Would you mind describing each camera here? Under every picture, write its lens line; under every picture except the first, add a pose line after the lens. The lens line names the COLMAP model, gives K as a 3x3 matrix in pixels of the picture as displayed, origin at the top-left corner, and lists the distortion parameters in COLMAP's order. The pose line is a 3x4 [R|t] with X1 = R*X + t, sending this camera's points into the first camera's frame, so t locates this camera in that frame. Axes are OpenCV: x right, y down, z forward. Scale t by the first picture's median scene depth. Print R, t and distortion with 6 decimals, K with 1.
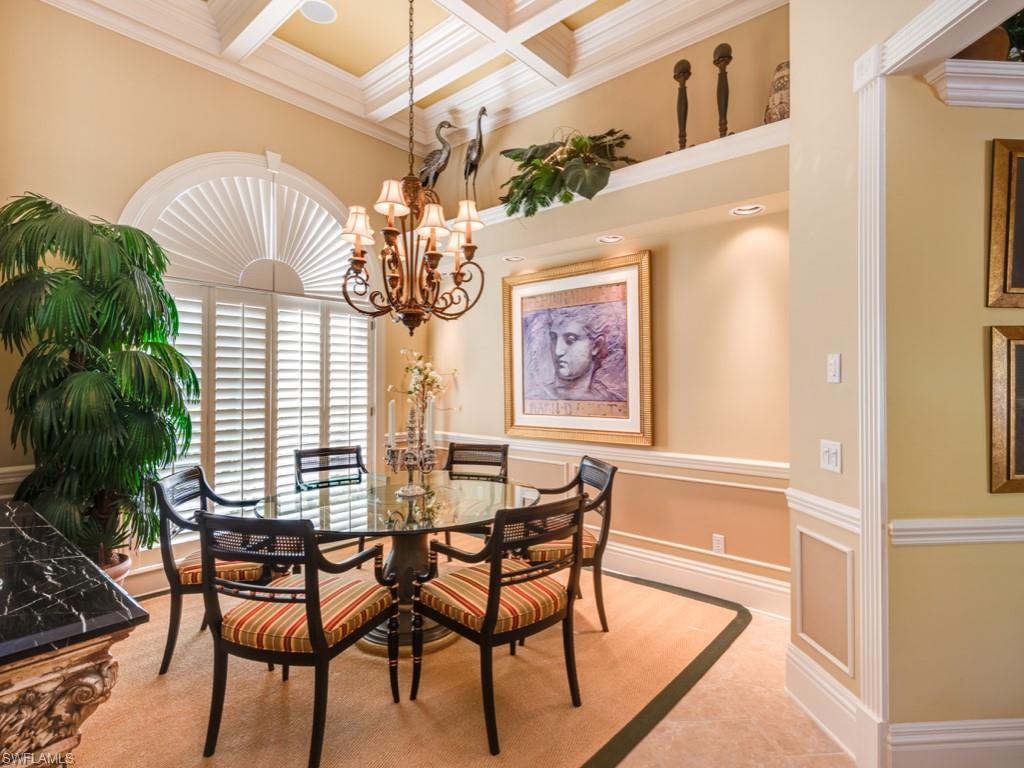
lens RADIAL K [[525.5, 0, 510.2], [0, 525.5, 381.3], [0, 0, 1]] dist [0.049947, -0.024770]
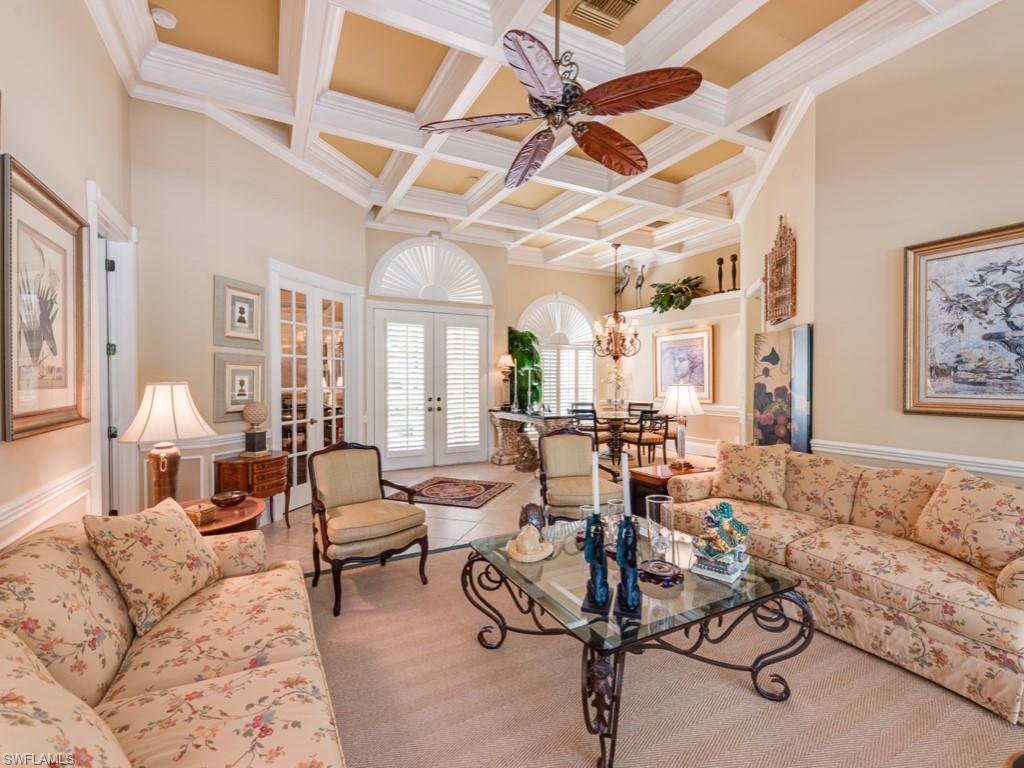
lens RADIAL K [[408.3, 0, 493.3], [0, 408.3, 382.8], [0, 0, 1]] dist [0.000789, 0.000022]
pose [[0.907043, 0.001858, -0.421034, 0.124082], [0.002195, 0.999956, 0.009143, 0.005415], [0.421032, -0.009218, 0.906999, -1.084629]]
